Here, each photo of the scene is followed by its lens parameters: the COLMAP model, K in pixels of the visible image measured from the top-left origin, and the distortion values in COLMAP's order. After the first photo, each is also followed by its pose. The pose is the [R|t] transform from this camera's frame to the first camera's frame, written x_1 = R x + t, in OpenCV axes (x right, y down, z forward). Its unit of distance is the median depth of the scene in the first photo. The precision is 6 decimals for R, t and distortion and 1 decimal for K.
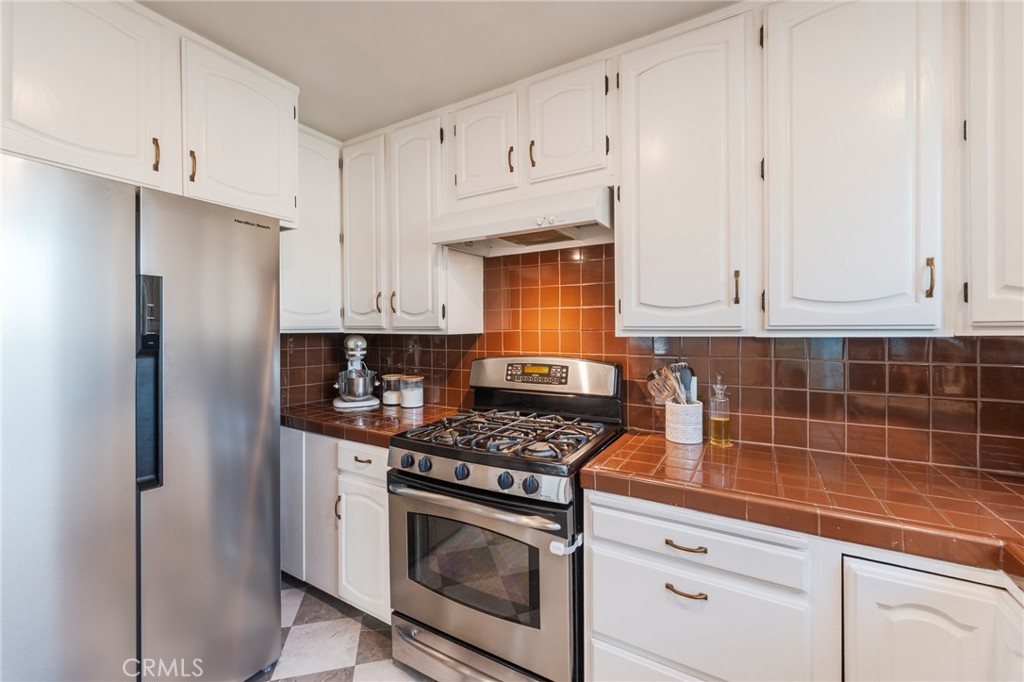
lens RADIAL K [[415.4, 0, 514.4], [0, 415.4, 332.1], [0, 0, 1]] dist [-0.002593, 0.000399]
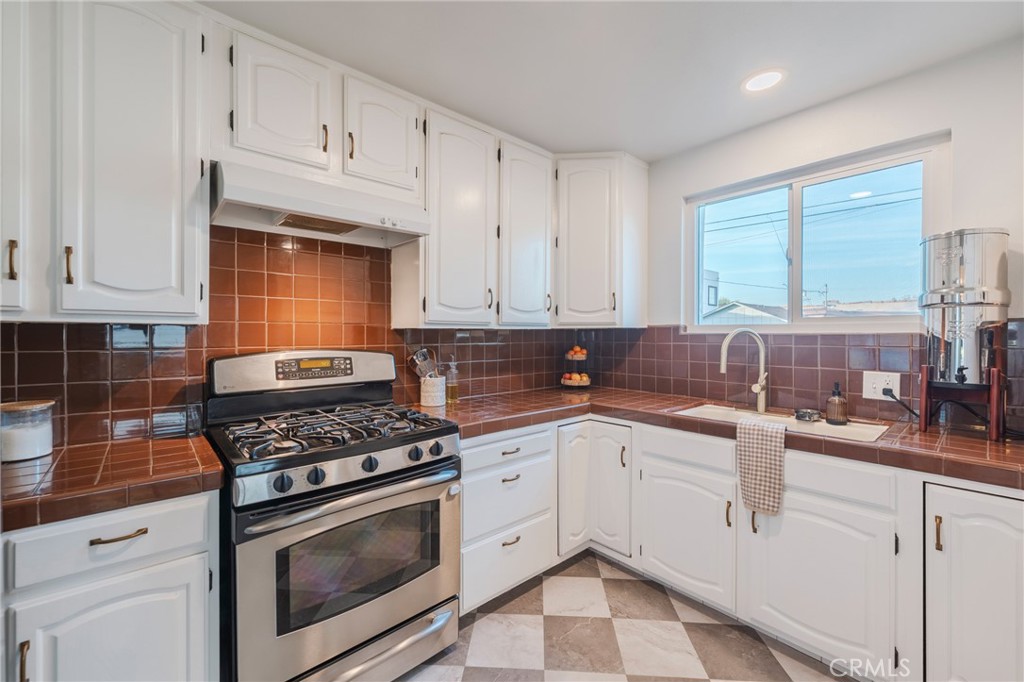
lens RADIAL K [[415.4, 0, 515.0], [0, 415.4, 337.5], [0, 0, 1]] dist [-0.002593, 0.000399]
pose [[0.308132, -0.008661, 0.951304, -0.731763], [0.003983, 0.999962, 0.007814, 0.025857], [-0.951335, 0.001382, 0.308155, 0.289472]]
